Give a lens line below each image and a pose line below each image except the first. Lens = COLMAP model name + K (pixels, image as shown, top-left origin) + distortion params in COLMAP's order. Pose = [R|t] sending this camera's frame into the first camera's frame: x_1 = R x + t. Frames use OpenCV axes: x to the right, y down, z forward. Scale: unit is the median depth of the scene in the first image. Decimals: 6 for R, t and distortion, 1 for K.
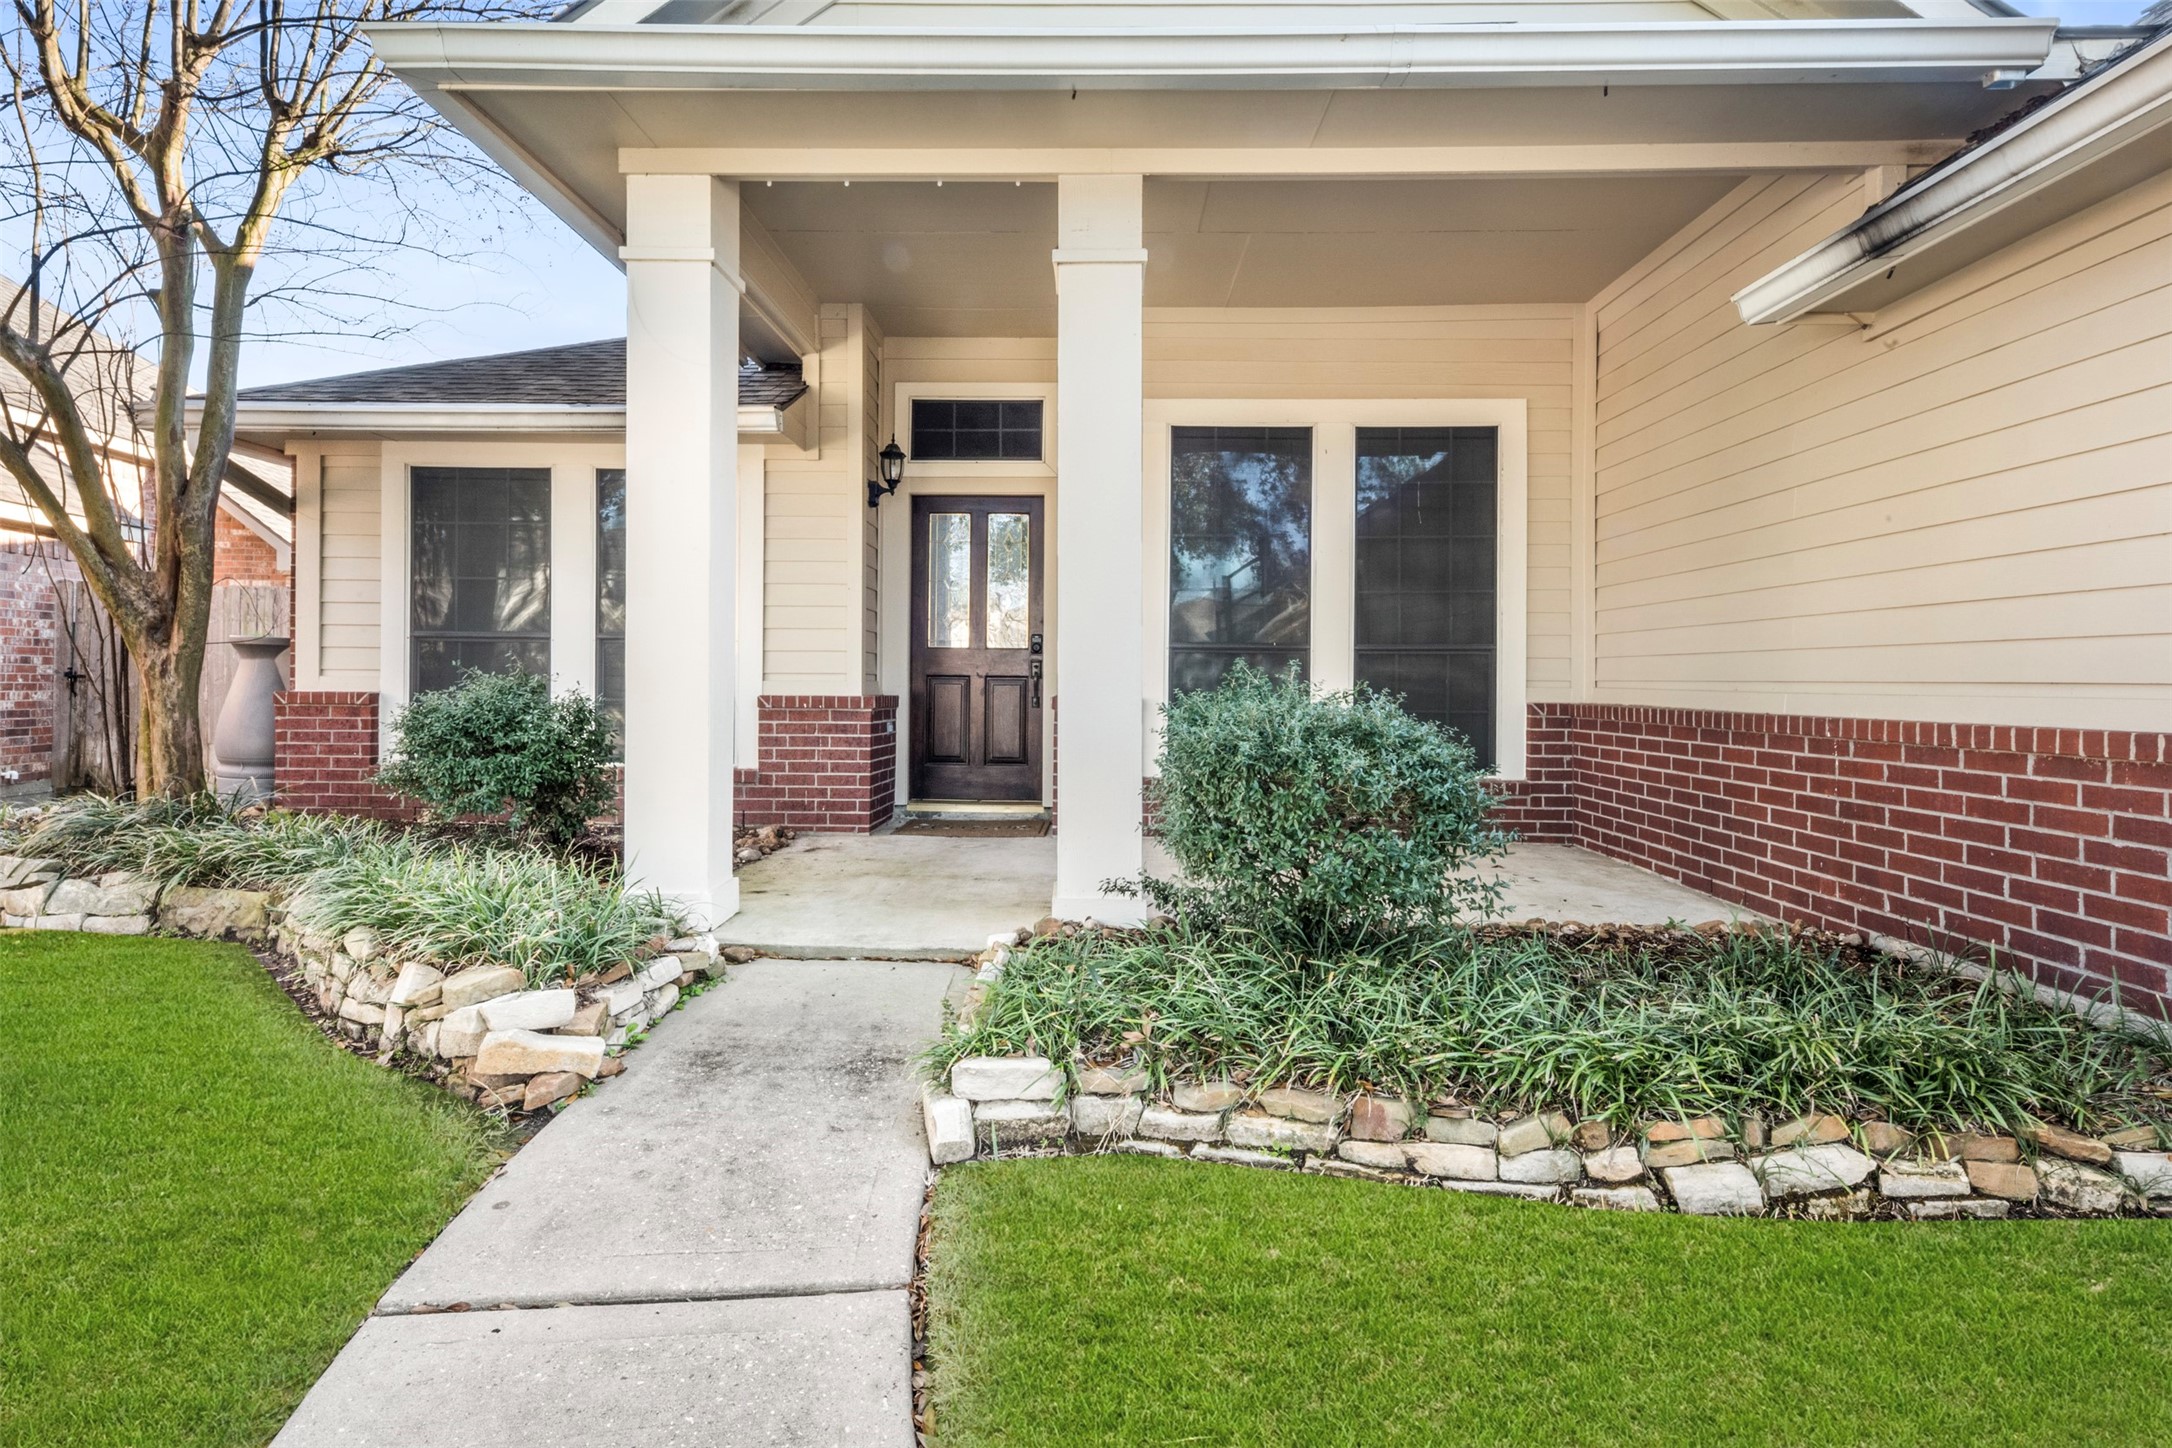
lens RADIAL K [[1089.9, 0, 1092.7], [0, 1089.9, 669.1], [0, 0, 1]] dist [0.000443, -0.000029]
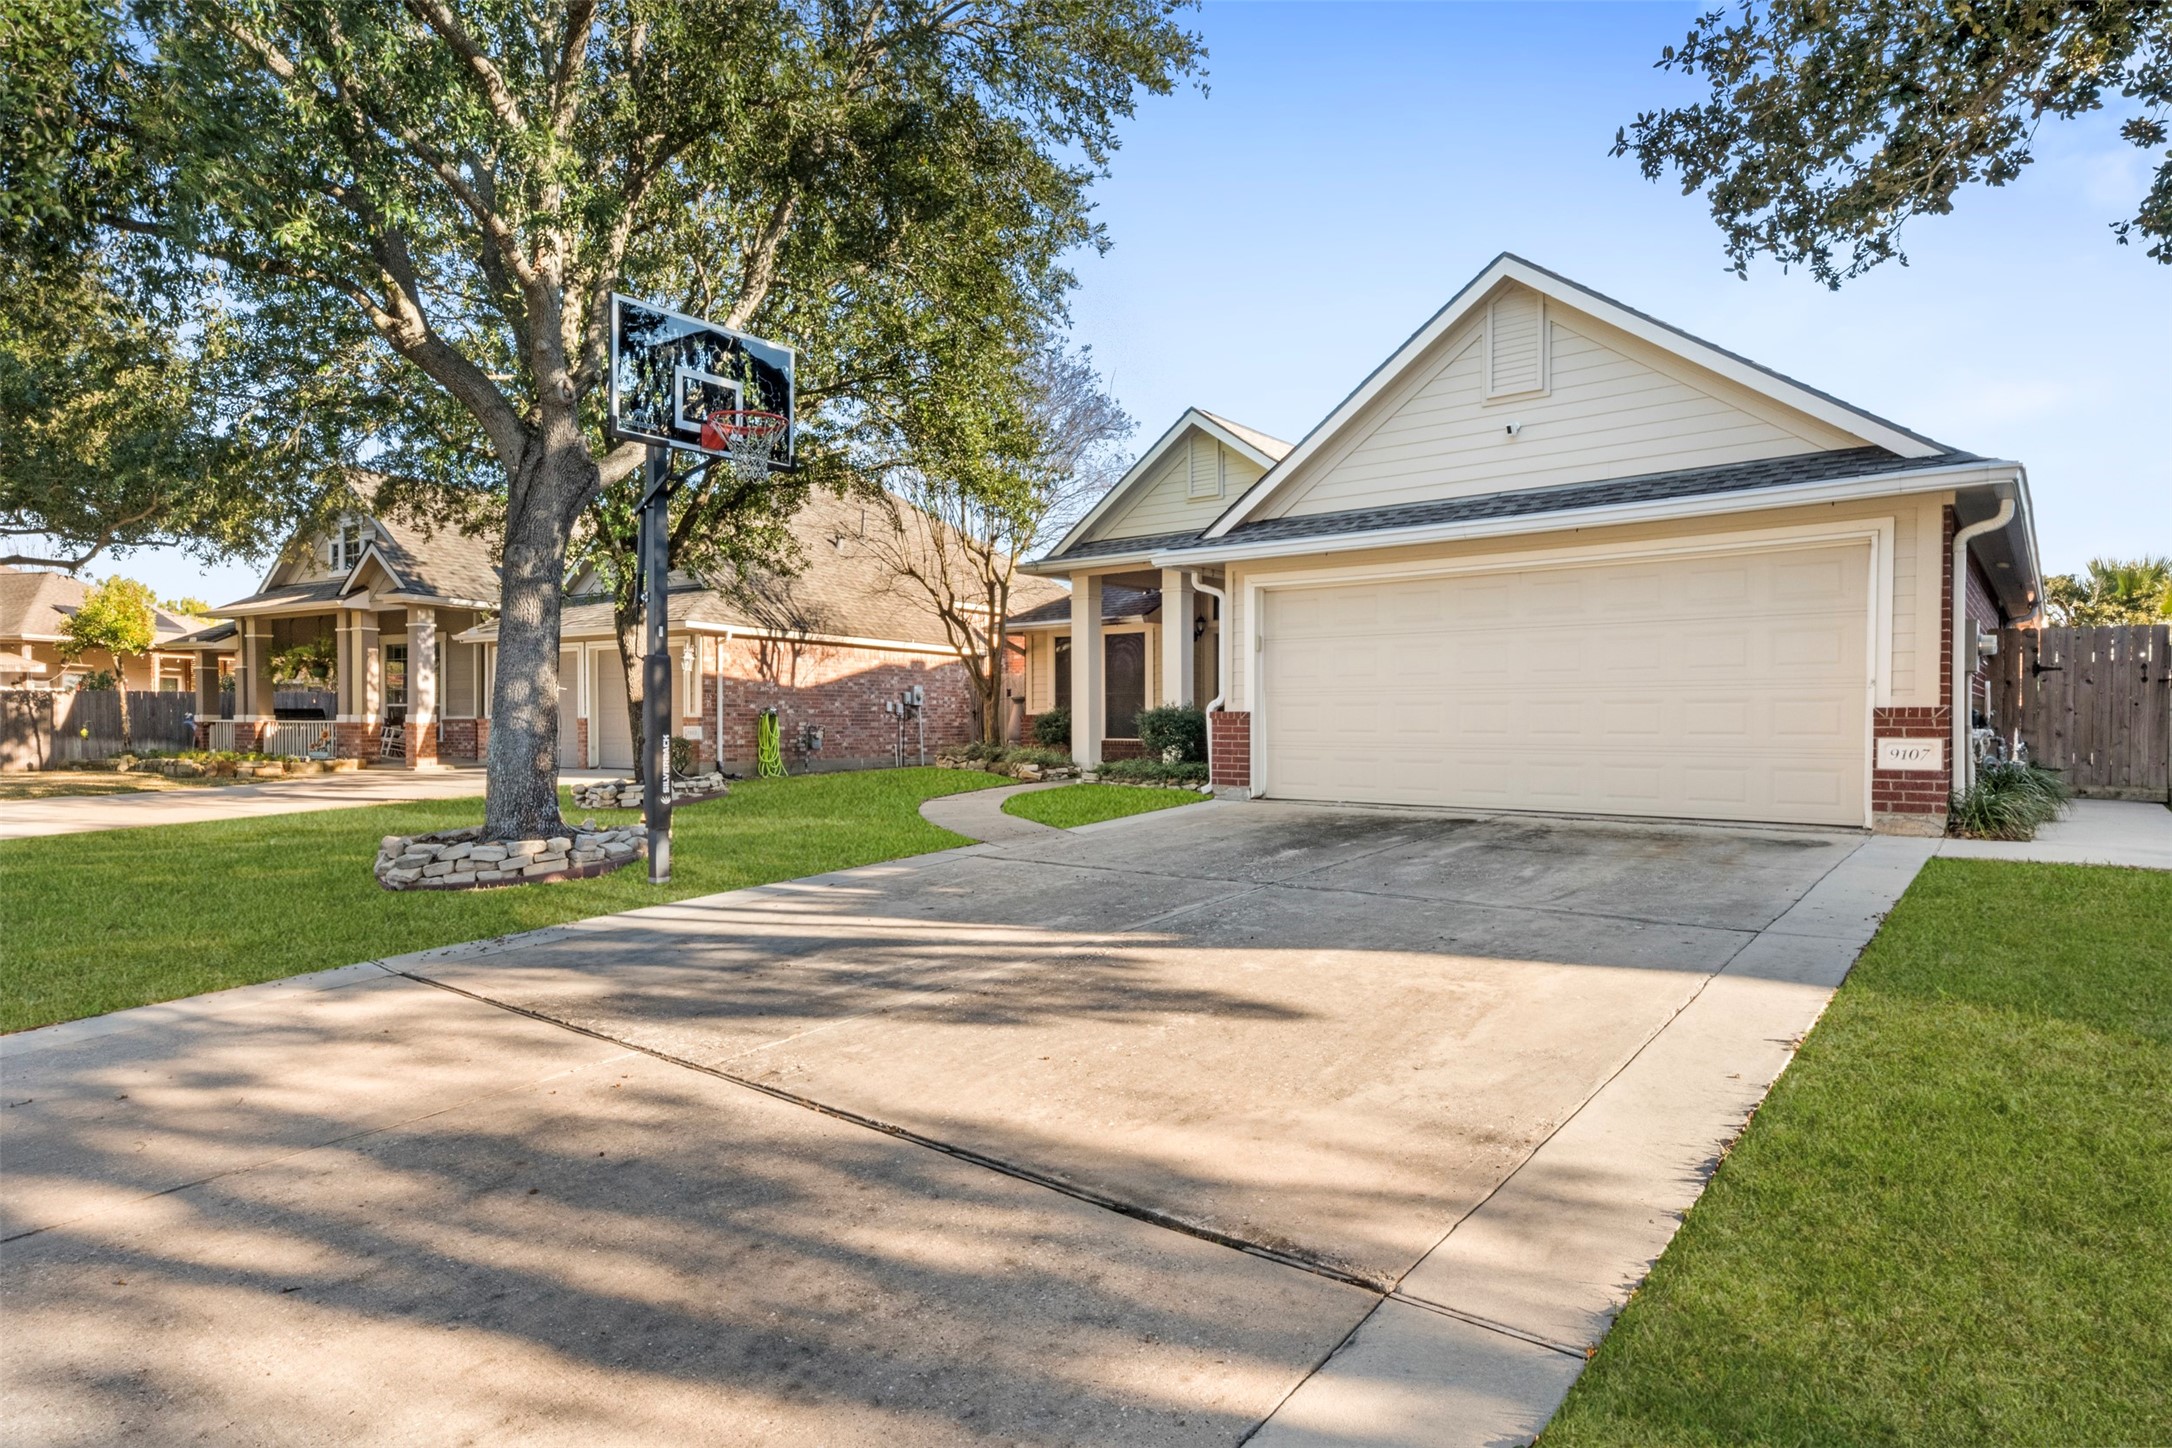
lens RADIAL K [[1151.9, 0, 1086.0], [0, 1151.9, 724.0], [0, 0, 1]] dist [0.001312, 0.000024]
pose [[0.790619, -0.005001, -0.612289, 1.571152], [0.011368, 0.999914, 0.006513, 0.032015], [0.612204, -0.012110, 0.790607, -1.647377]]
